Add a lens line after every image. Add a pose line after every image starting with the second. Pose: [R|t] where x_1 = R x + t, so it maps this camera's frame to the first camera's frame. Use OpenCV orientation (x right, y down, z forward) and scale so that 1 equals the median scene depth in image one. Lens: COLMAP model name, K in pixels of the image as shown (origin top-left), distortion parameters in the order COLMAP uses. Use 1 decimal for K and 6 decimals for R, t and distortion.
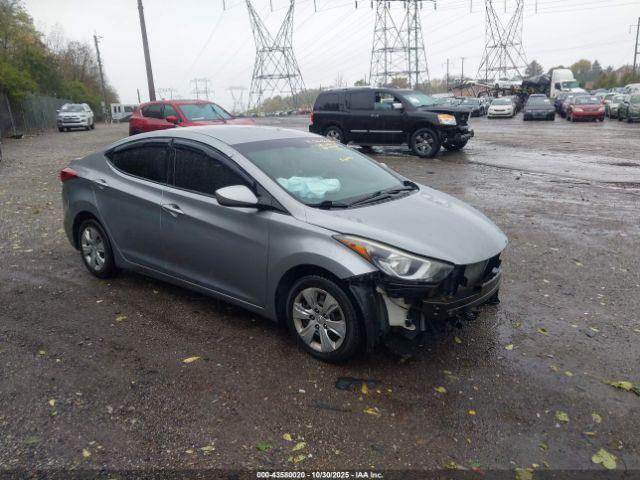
lens RADIAL K [[504.2, 0, 320.0], [0, 504.2, 240.0], [0, 0, 1]] dist [0.002370, 0.001410]
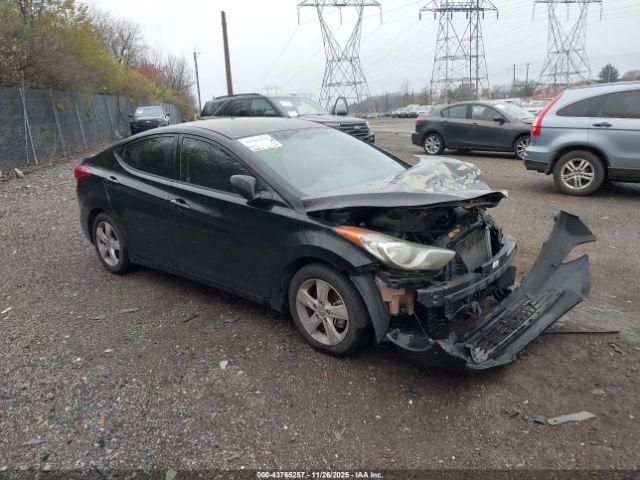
lens RADIAL K [[504.2, 0, 320.0], [0, 504.2, 240.0], [0, 0, 1]] dist [0.002370, 0.001410]
pose [[0.991833, 0.028767, -0.124255, 0.007467], [-0.030109, 0.999507, -0.008932, 0.023857], [0.123937, 0.012600, 0.992210, -0.082336]]
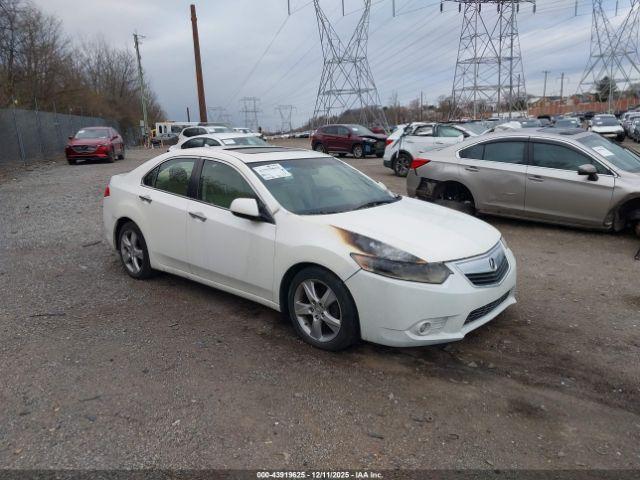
lens RADIAL K [[499.1, 0, 323.2], [0, 499.1, 241.6], [0, 0, 1]] dist [0.009895, 0.005139]
pose [[0.997044, 0.019799, -0.074242, -0.055419], [-0.022040, 0.999322, -0.029486, -0.041937], [0.073608, 0.031035, 0.996804, 0.152738]]
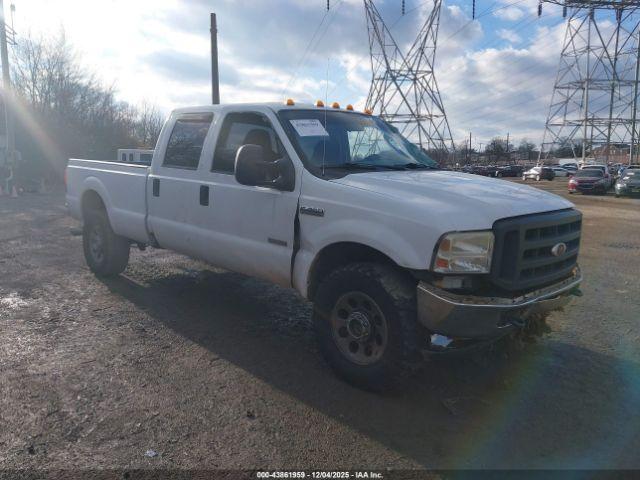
lens RADIAL K [[501.3, 0, 321.4], [0, 501.3, 238.2], [0, 0, 1]] dist [0.011379, 0.009770]
pose [[0.987944, 0.069827, -0.138172, -0.084606], [-0.084948, 0.990650, -0.106754, -0.101624], [0.129426, 0.117204, 0.984638, 0.385889]]
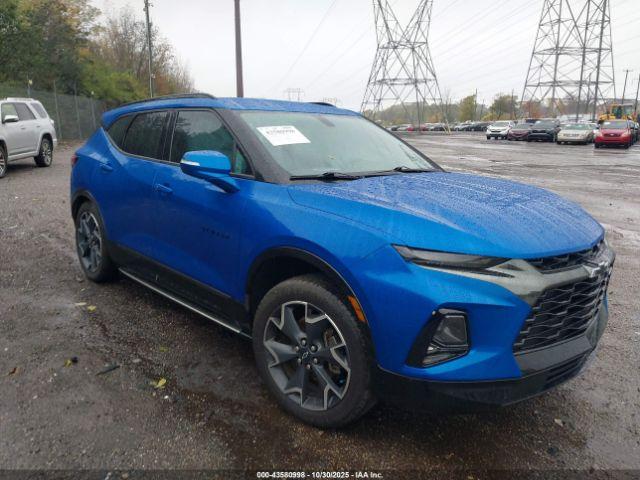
lens RADIAL K [[504.2, 0, 320.0], [0, 504.2, 240.0], [0, 0, 1]] dist [0.002370, 0.001410]
pose [[0.985039, 0.081277, -0.151959, -0.069285], [-0.085070, 0.996201, -0.018616, -0.065868], [0.149868, 0.031265, 0.988211, 0.246872]]
